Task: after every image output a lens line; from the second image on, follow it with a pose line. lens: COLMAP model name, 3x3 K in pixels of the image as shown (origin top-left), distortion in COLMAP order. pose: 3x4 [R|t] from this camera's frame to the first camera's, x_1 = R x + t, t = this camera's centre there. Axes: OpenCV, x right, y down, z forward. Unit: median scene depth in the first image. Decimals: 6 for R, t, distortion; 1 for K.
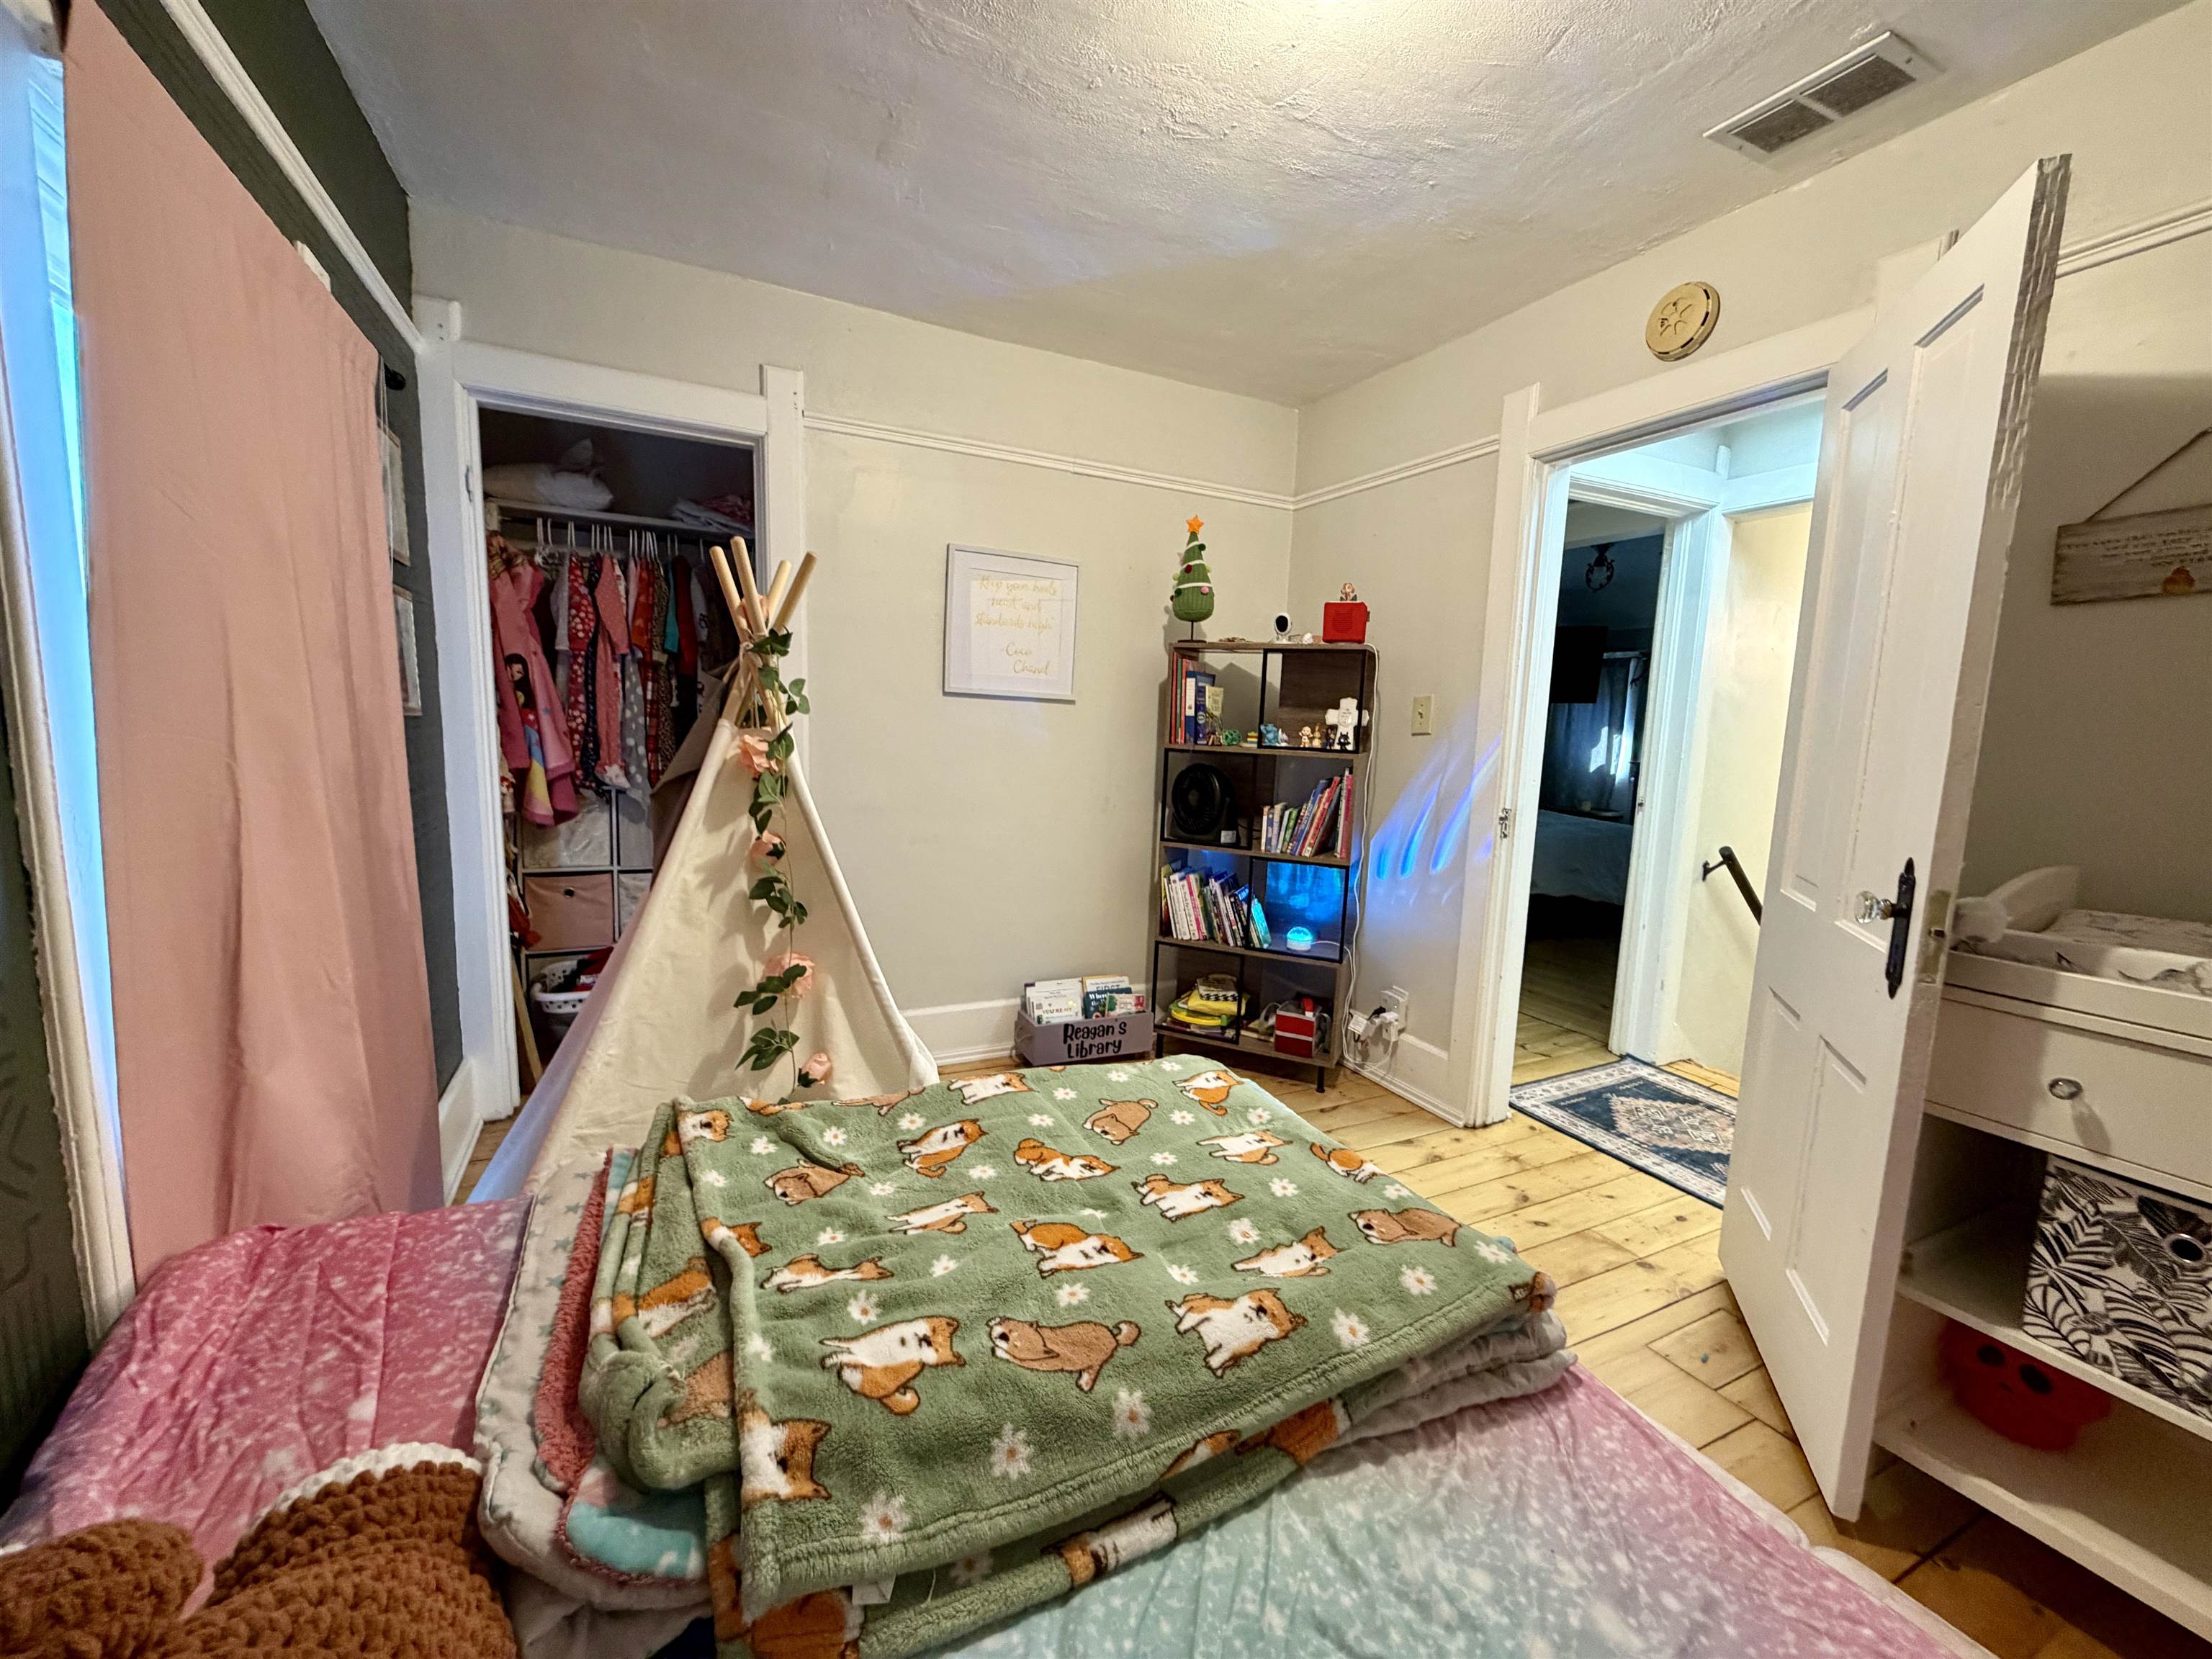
lens RADIAL K [[879.5, 0, 1098.6], [0, 879.5, 829.3], [0, 0, 1]] dist [0.000184, -0.000892]
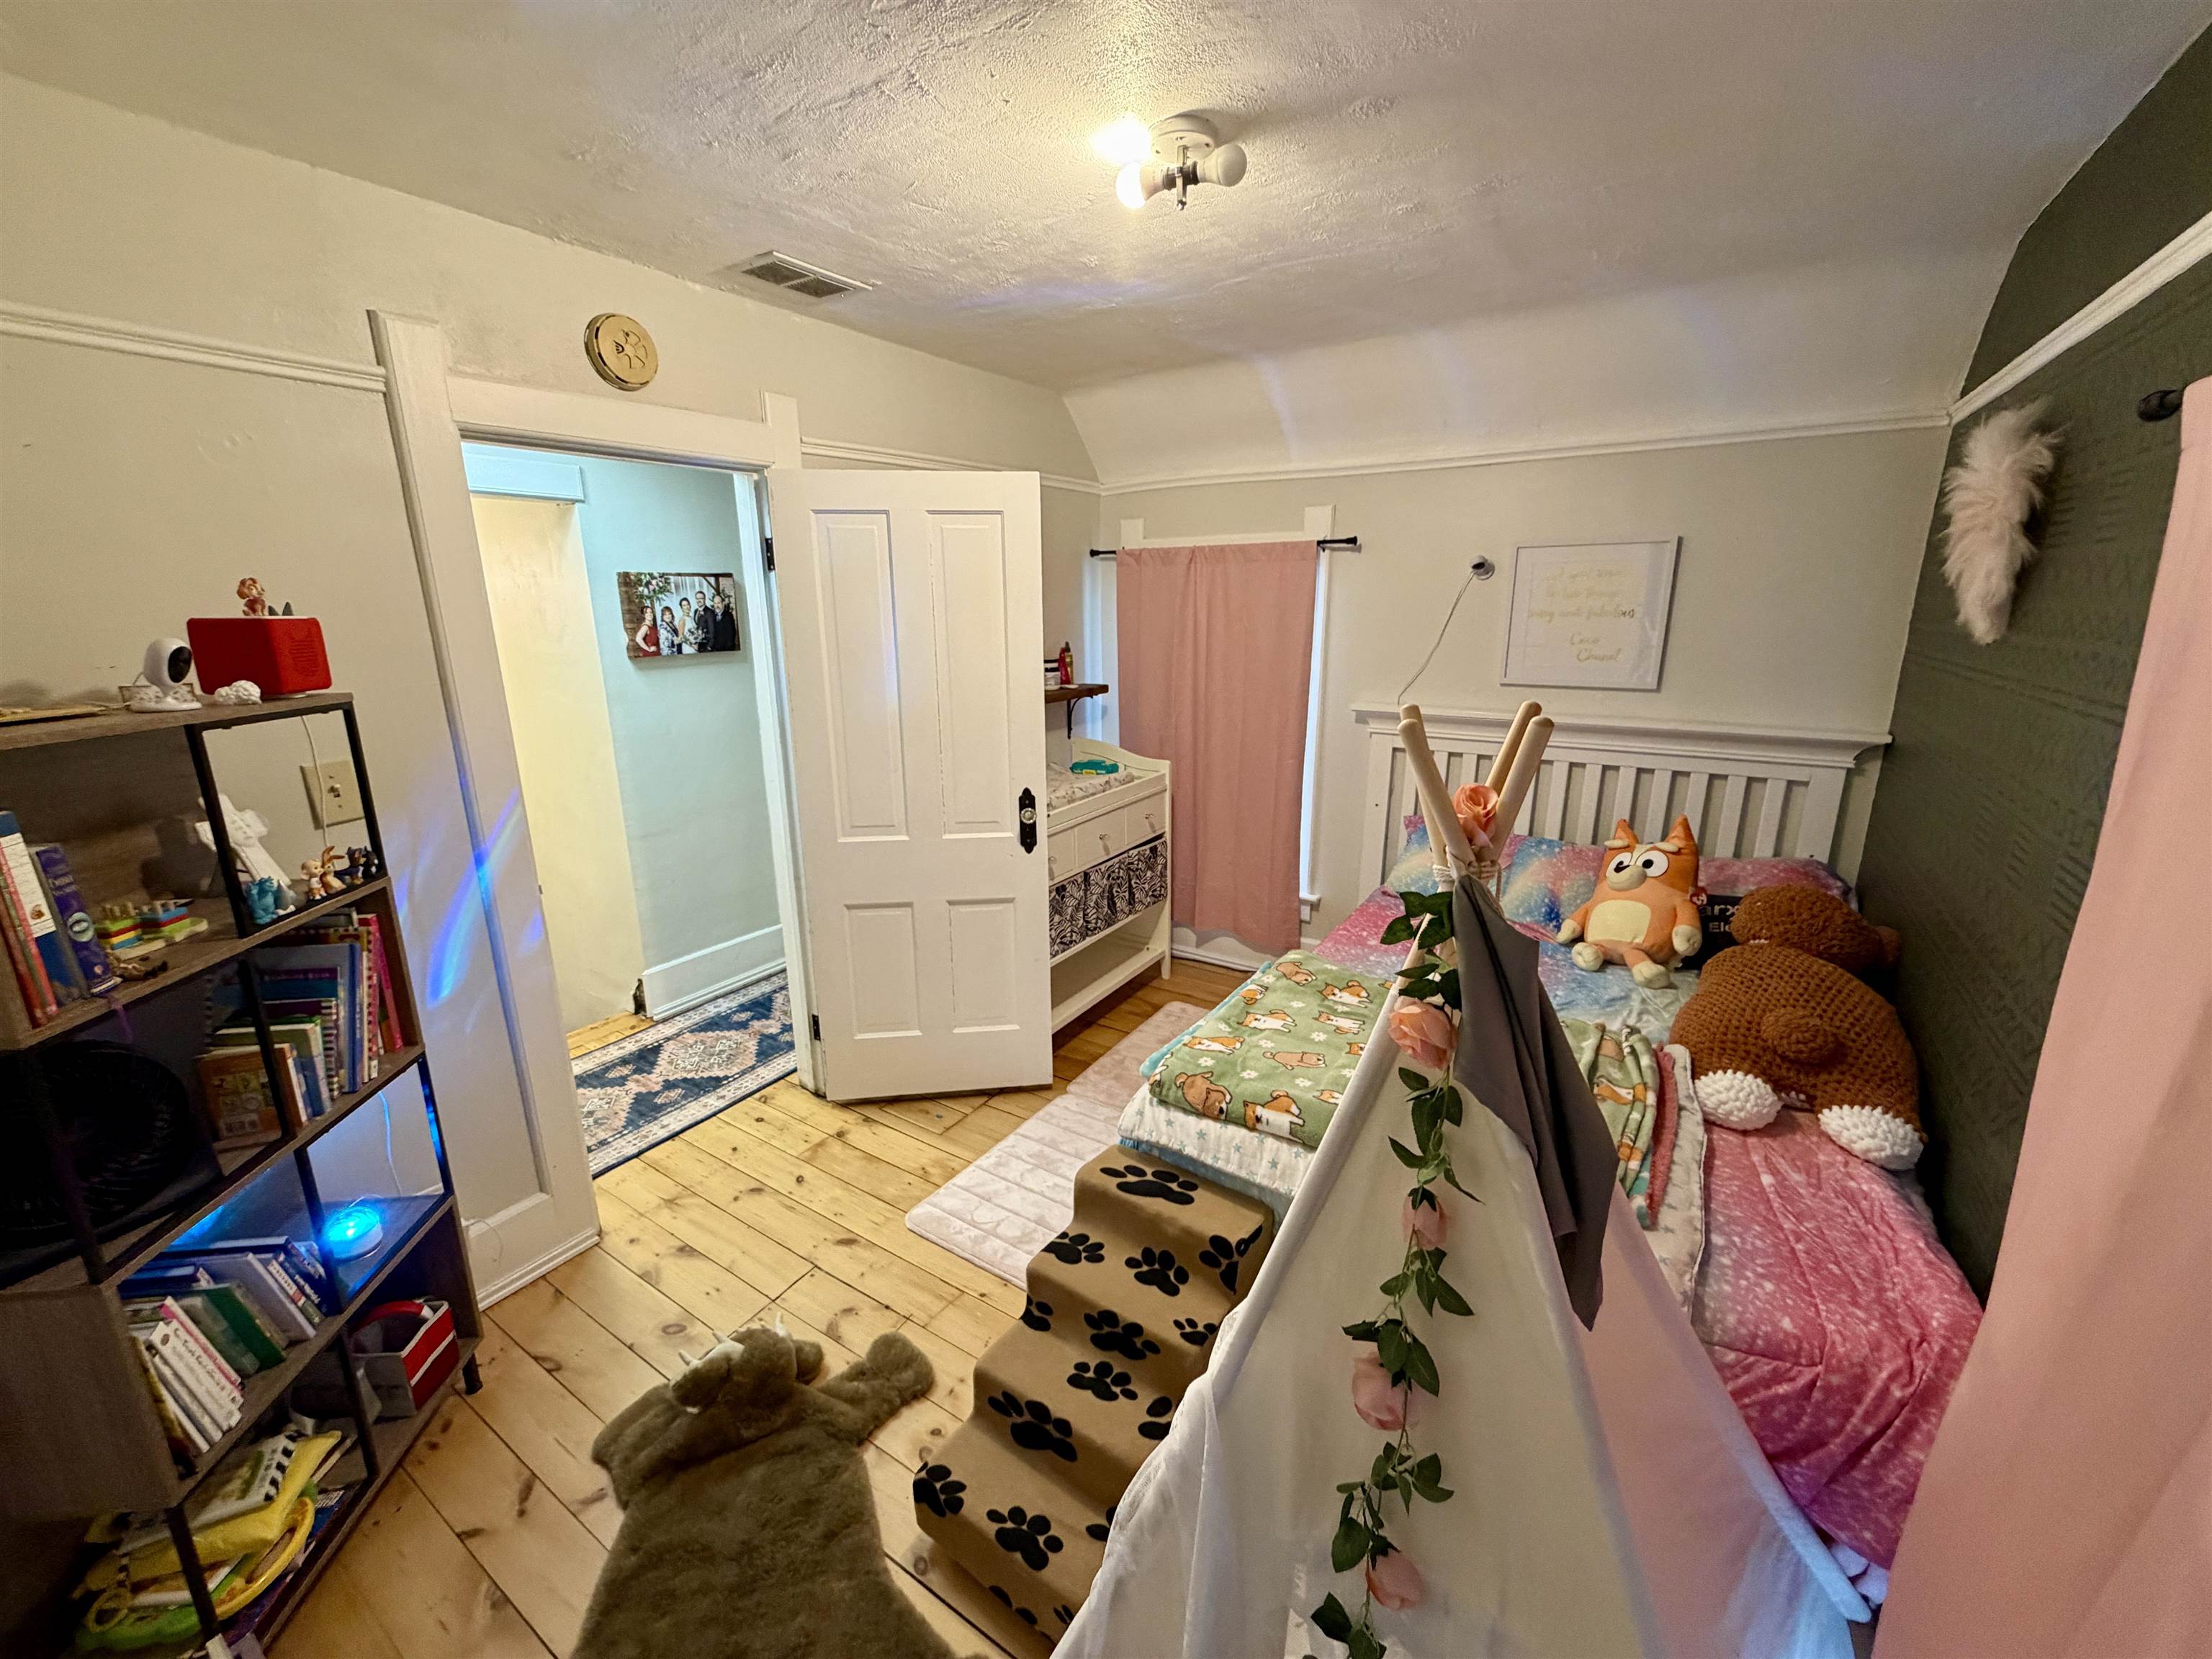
lens RADIAL K [[879.5, 0, 1098.6], [0, 879.5, 829.3], [0, 0, 1]] dist [0.000184, -0.000892]
pose [[-0.502350, -0.242725, 0.829897, -0.665022], [0.109479, 0.934212, 0.339504, -0.406334], [-0.857706, 0.261406, -0.442728, 1.297064]]
